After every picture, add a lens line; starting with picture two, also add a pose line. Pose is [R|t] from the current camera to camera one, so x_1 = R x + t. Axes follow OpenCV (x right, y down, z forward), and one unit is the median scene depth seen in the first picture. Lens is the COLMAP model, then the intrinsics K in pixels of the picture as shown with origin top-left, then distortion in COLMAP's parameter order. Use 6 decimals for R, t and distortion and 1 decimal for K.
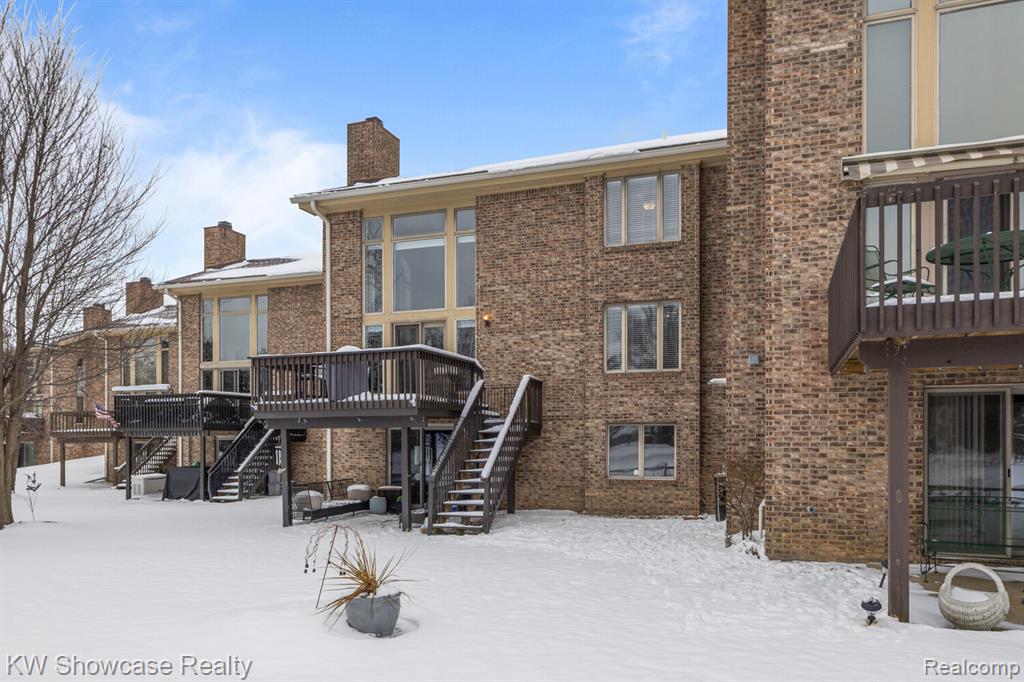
lens RADIAL K [[756.0, 0, 511.5], [0, 756.0, 446.7], [0, 0, 1]] dist [0.002789, -0.001582]
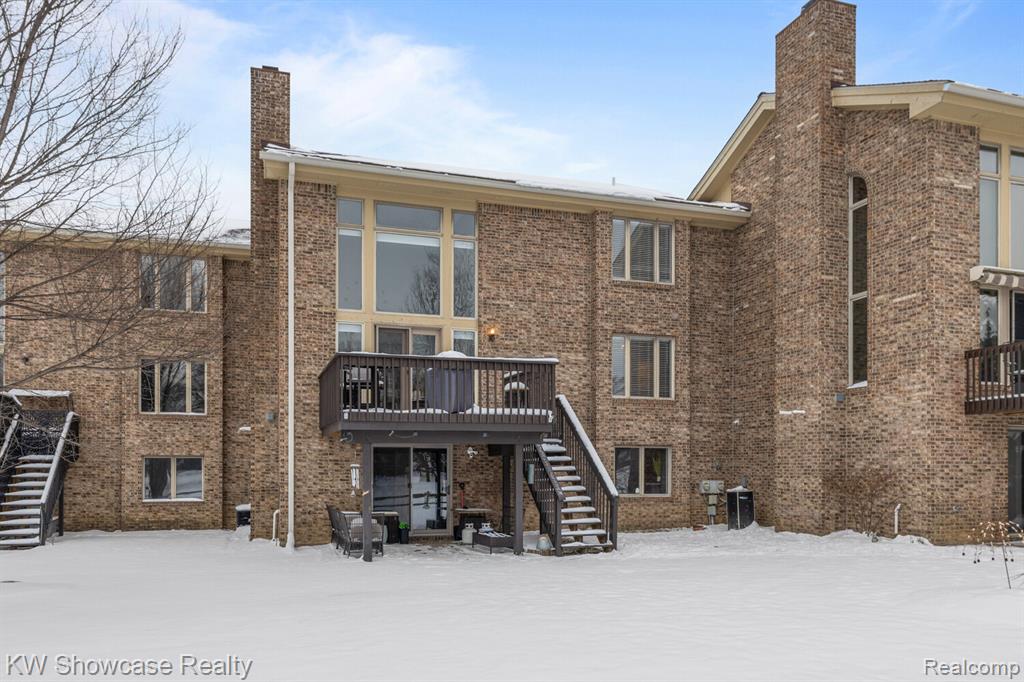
lens RADIAL K [[812.3, 0, 509.5], [0, 812.3, 470.3], [0, 0, 1]] dist [-0.003280, 0.001365]
pose [[0.776059, 0.001612, 0.630658, -0.734938], [0.001980, 0.999986, -0.004994, 0.010442], [-0.630657, 0.005124, 0.776044, 0.211857]]
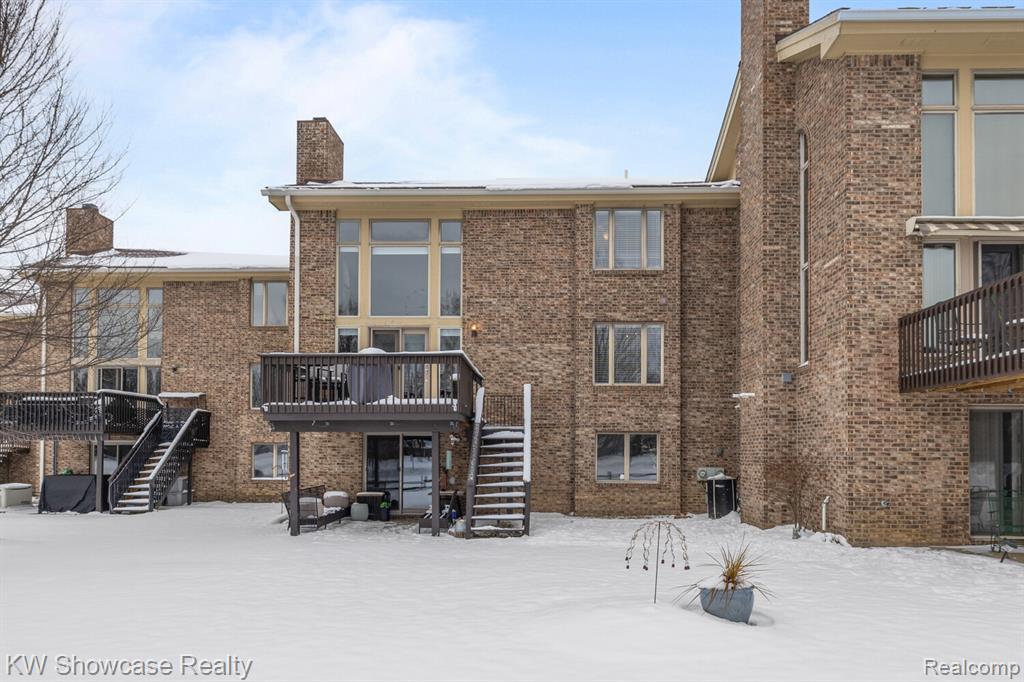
lens RADIAL K [[719.0, 0, 515.0], [0, 719.0, 442.2], [0, 0, 1]] dist [-0.002038, -0.000923]
pose [[0.949372, 0.010883, 0.313967, -0.317882], [-0.004139, 0.999746, -0.022140, 0.007834], [-0.314128, 0.019720, 0.949176, 0.059484]]
